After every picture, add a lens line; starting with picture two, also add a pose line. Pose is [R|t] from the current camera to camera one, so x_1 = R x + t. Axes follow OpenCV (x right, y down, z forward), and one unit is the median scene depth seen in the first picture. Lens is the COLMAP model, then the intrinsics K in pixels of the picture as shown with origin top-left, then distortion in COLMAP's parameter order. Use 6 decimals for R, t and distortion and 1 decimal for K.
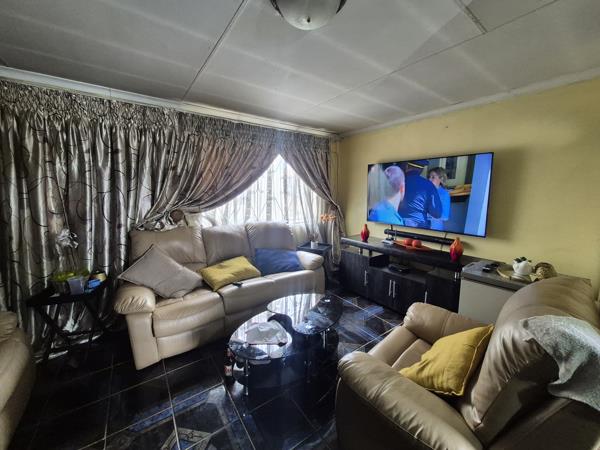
lens RADIAL K [[234.9, 0, 303.3], [0, 234.9, 220.7], [0, 0, 1]] dist [0.001558, -0.000563]
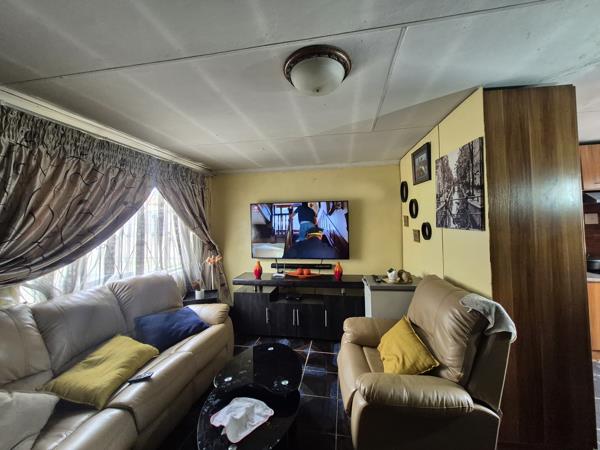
lens RADIAL K [[234.9, 0, 303.3], [0, 234.9, 220.7], [0, 0, 1]] dist [0.001558, -0.000563]
pose [[0.719987, -0.013645, 0.693853, -0.328446], [0.111764, 0.989036, -0.096523, -0.043192], [-0.684929, 0.147043, 0.713618, 0.123500]]
